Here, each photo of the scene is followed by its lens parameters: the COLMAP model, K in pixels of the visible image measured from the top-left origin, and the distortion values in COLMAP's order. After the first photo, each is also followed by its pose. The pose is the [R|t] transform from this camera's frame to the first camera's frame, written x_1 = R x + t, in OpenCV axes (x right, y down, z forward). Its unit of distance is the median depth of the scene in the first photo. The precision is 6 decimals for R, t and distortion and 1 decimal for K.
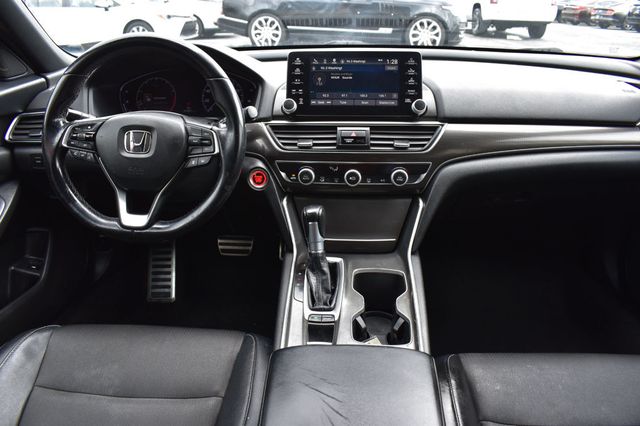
lens RADIAL K [[500.2, 0, 318.3], [0, 500.2, 209.2], [0, 0, 1]] dist [-0.090066, 0.008388]
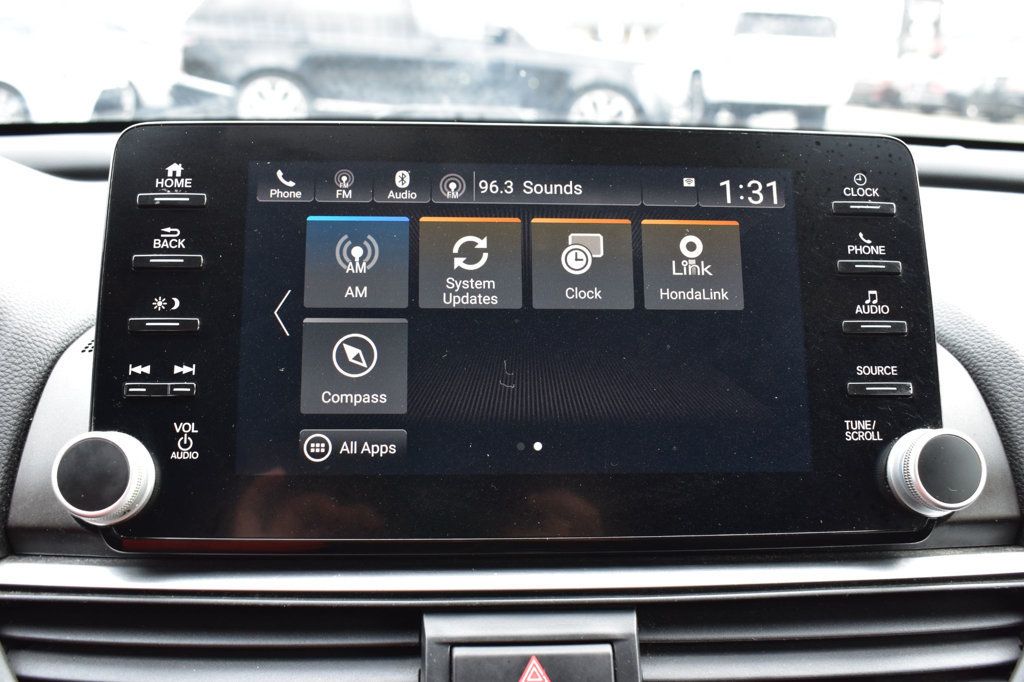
lens RADIAL K [[1037.0, 0, 516.5], [0, 1037.0, 337.8], [0, 0, 1]] dist [-0.071736, 0.000000]
pose [[0.992204, -0.002069, 0.124607, 0.027072], [0.018832, 0.990870, -0.133501, -0.203833], [-0.123193, 0.134807, 0.983184, 0.671834]]
